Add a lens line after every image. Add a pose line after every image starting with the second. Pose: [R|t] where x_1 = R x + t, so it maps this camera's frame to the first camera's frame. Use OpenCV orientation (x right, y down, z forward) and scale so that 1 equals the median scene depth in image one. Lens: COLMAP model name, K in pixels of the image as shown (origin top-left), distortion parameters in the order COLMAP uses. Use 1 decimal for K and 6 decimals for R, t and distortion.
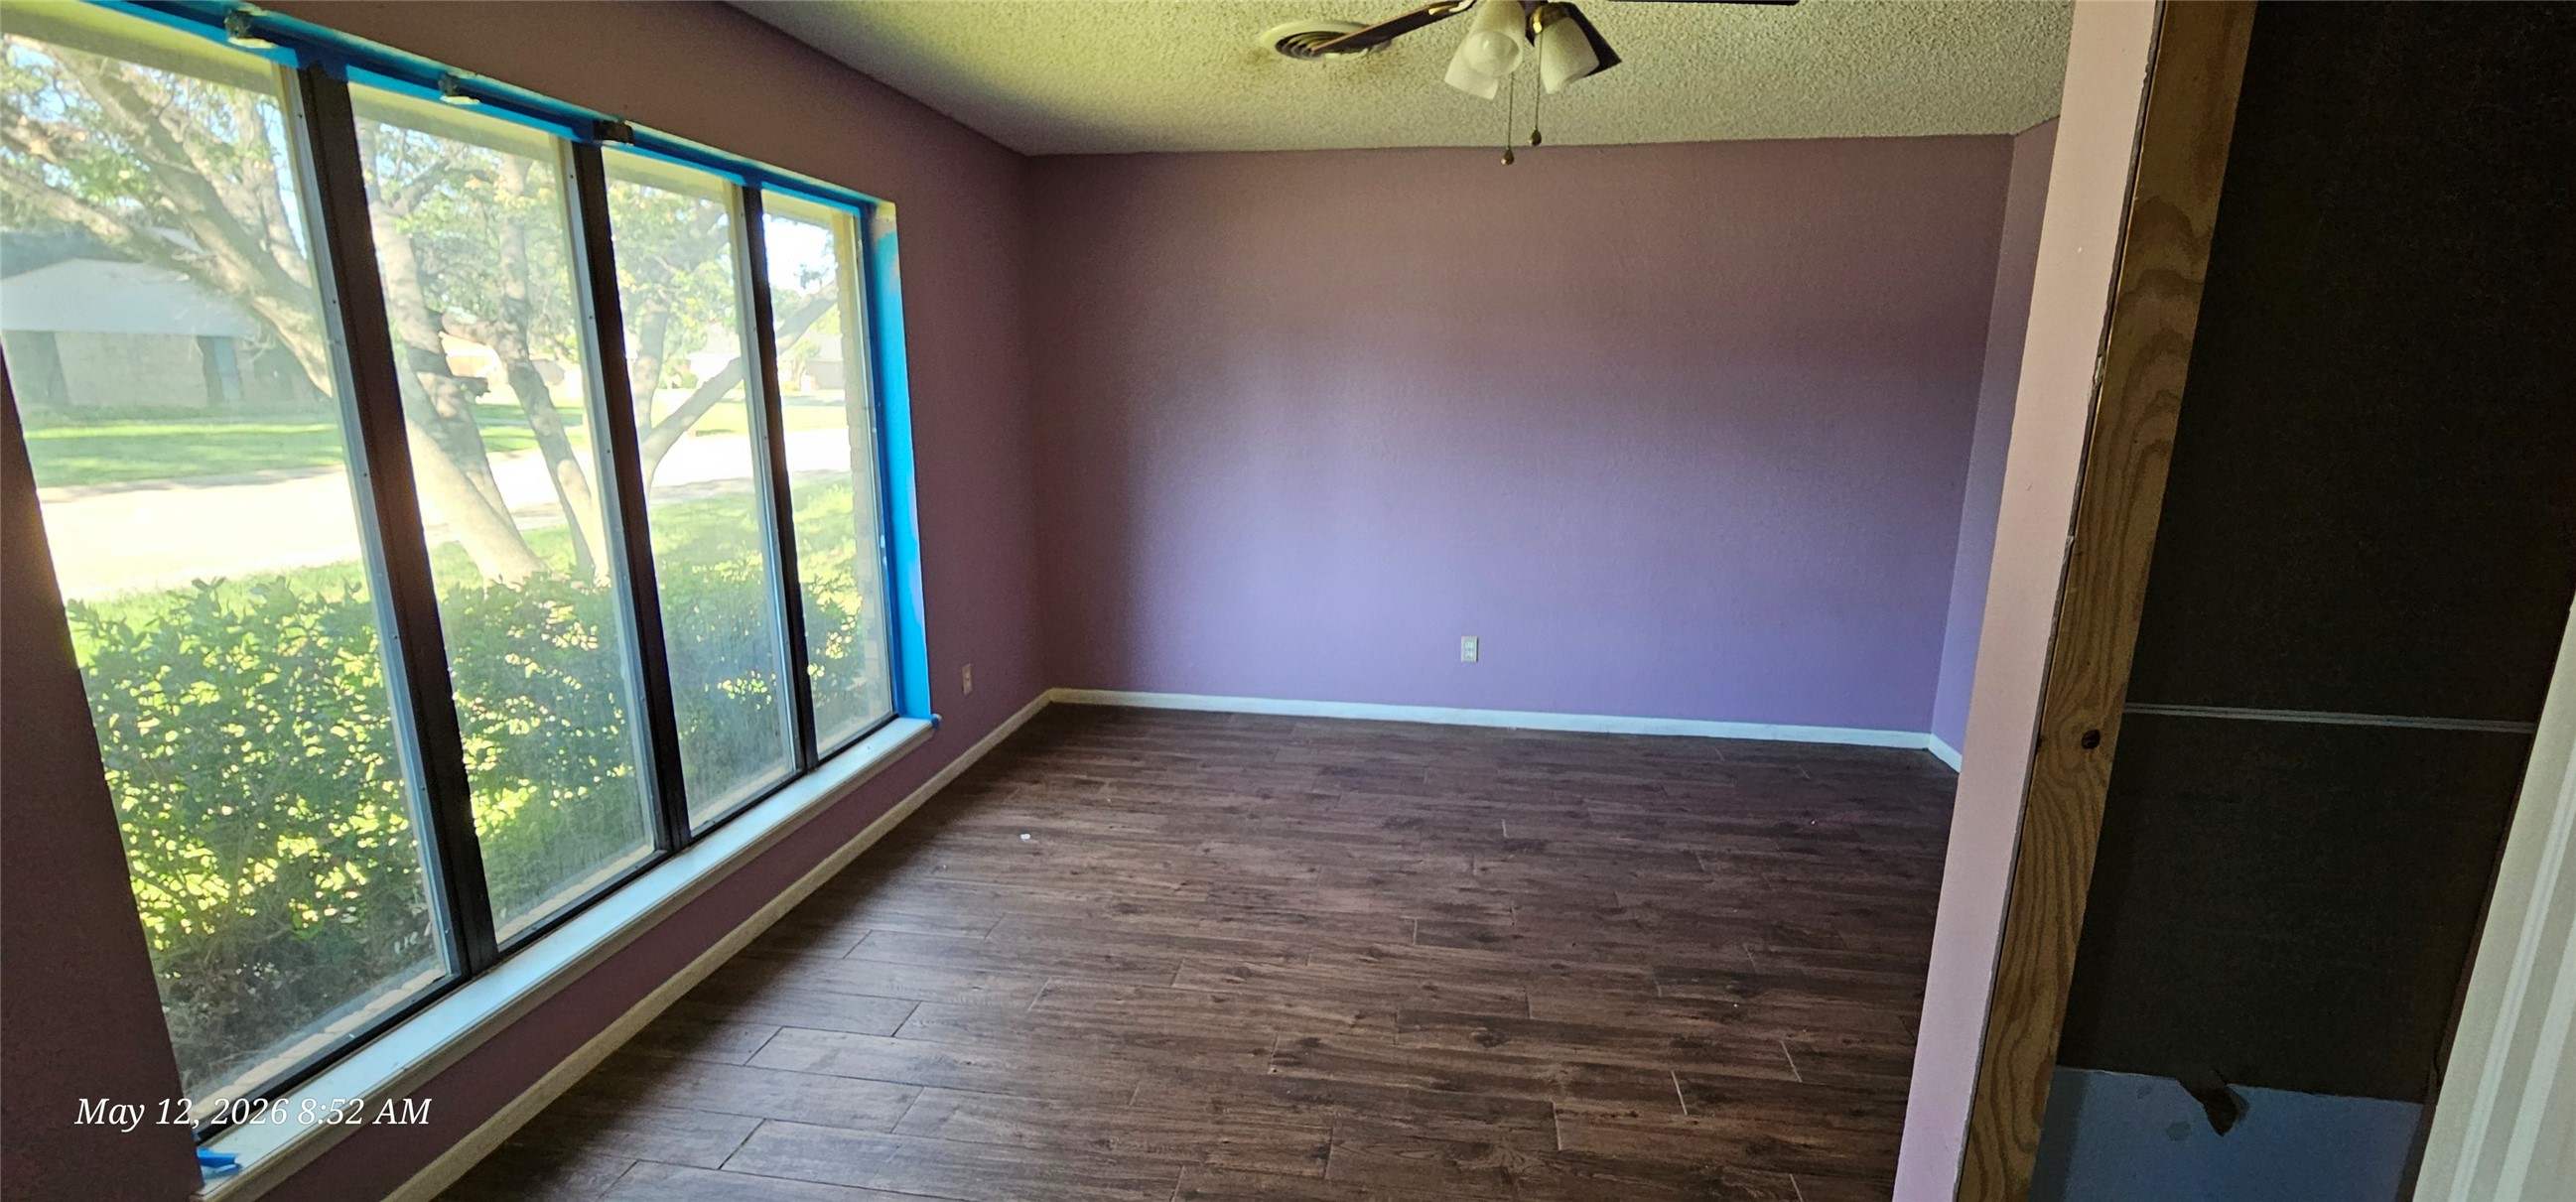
lens RADIAL K [[1055.6, 0, 1292.1], [0, 1055.6, 610.1], [0, 0, 1]] dist [-0.000107, 0.000031]
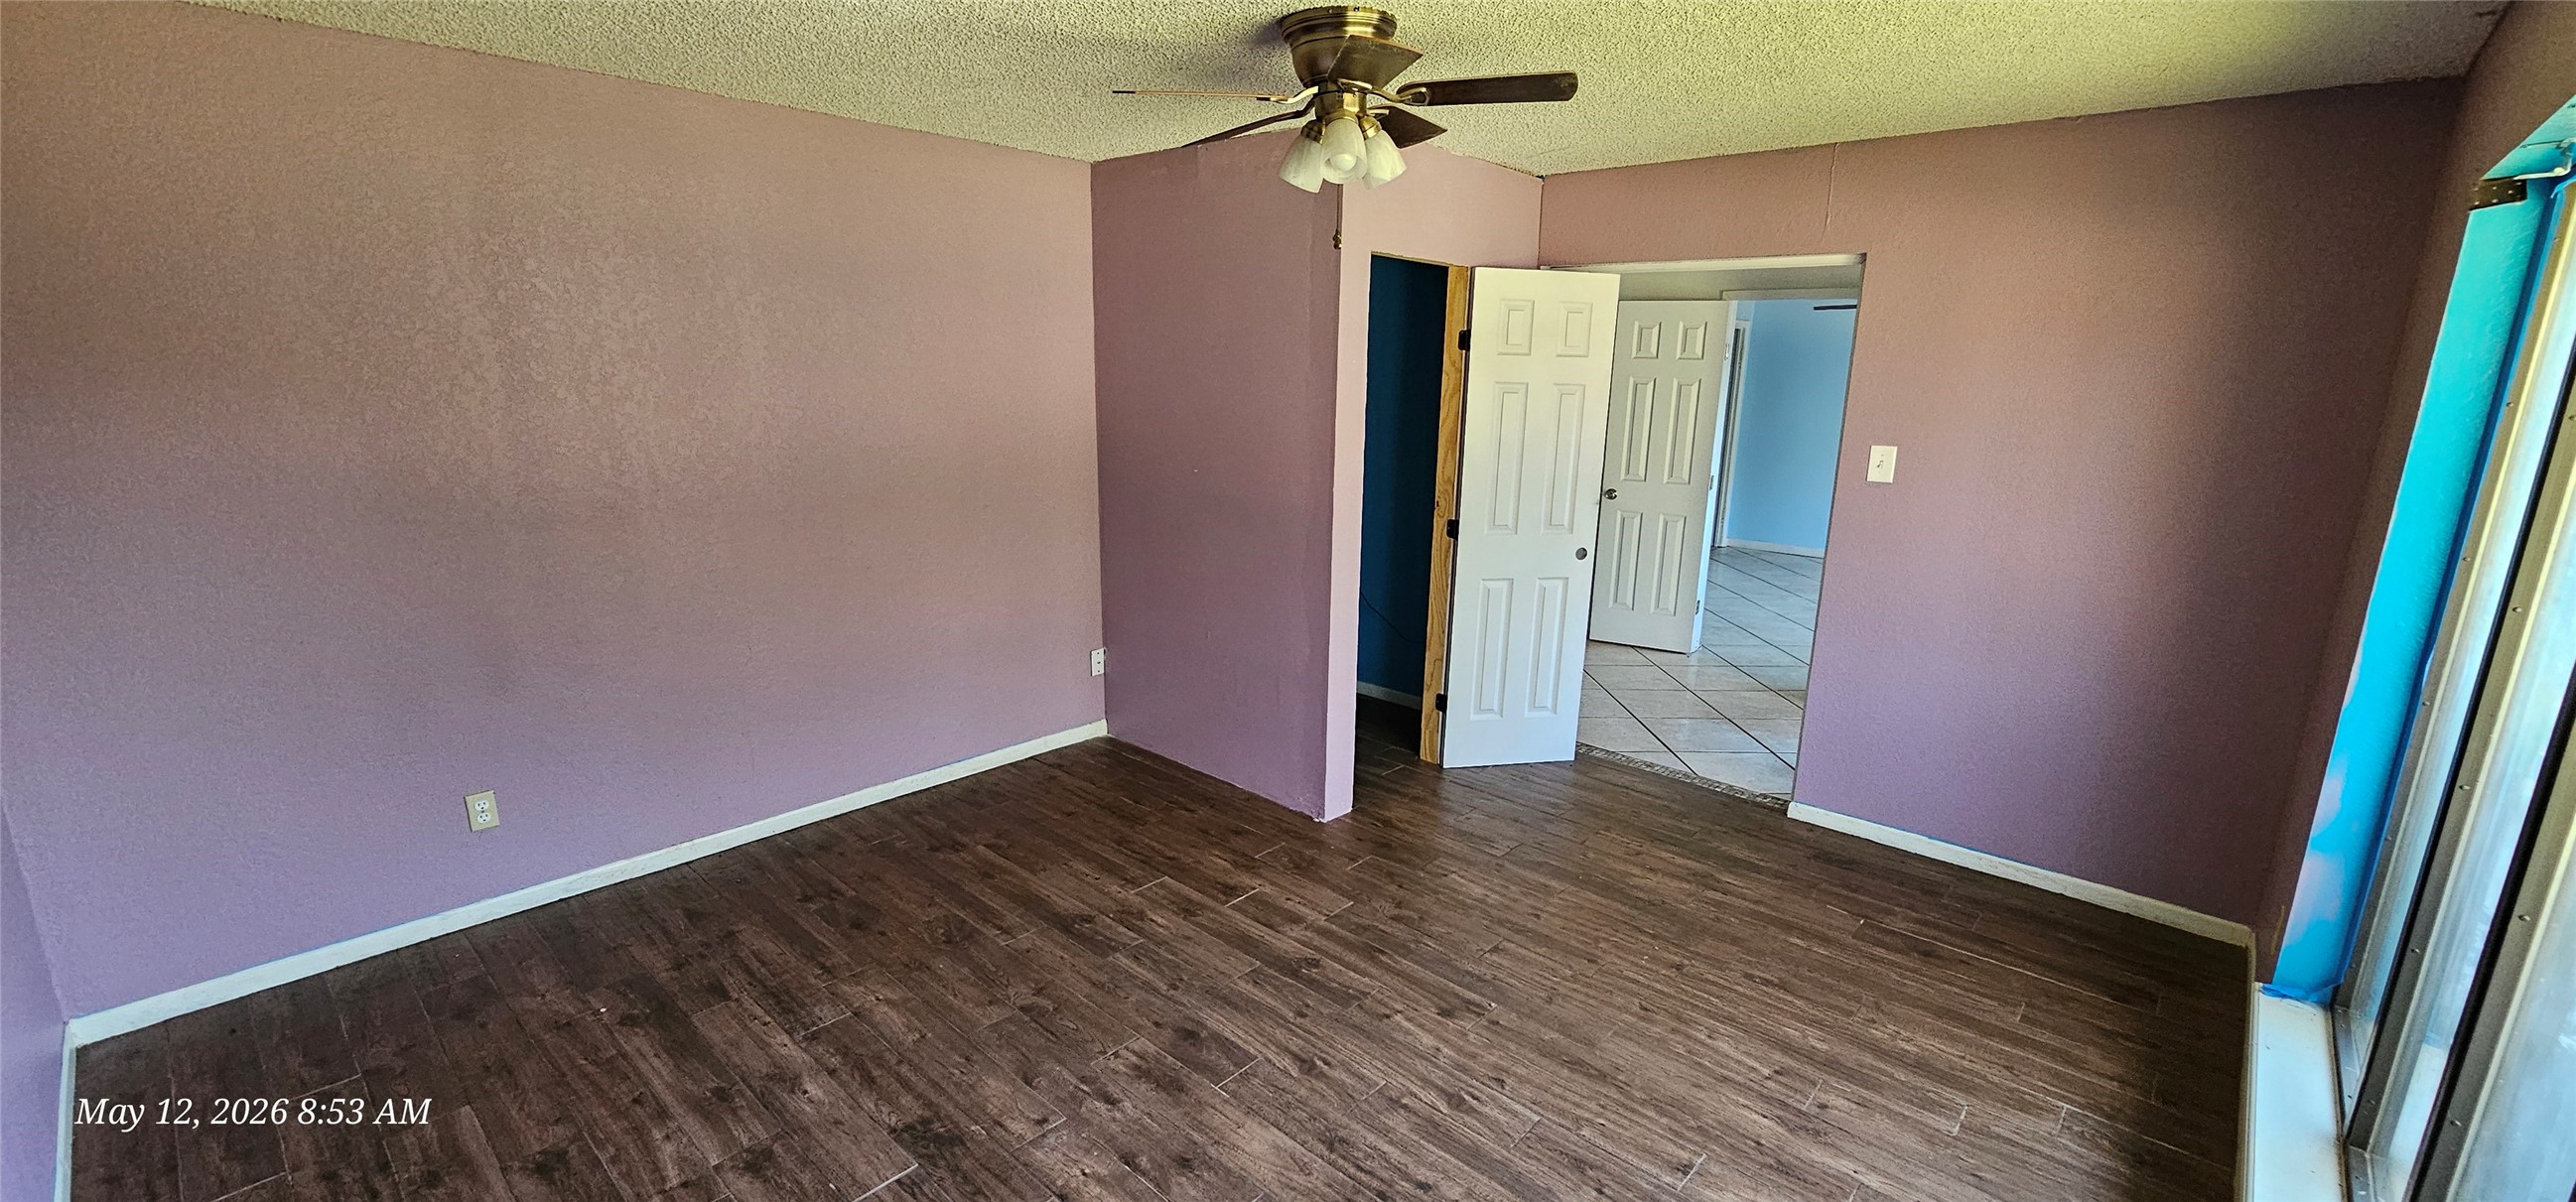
lens RADIAL K [[1055.6, 0, 1292.1], [0, 1055.6, 610.1], [0, 0, 1]] dist [-0.000107, 0.000031]
pose [[-0.827462, -0.155049, 0.539691, -0.364086], [0.095878, 0.907996, 0.407861, -0.431148], [-0.553275, 0.389234, -0.736467, 1.637437]]
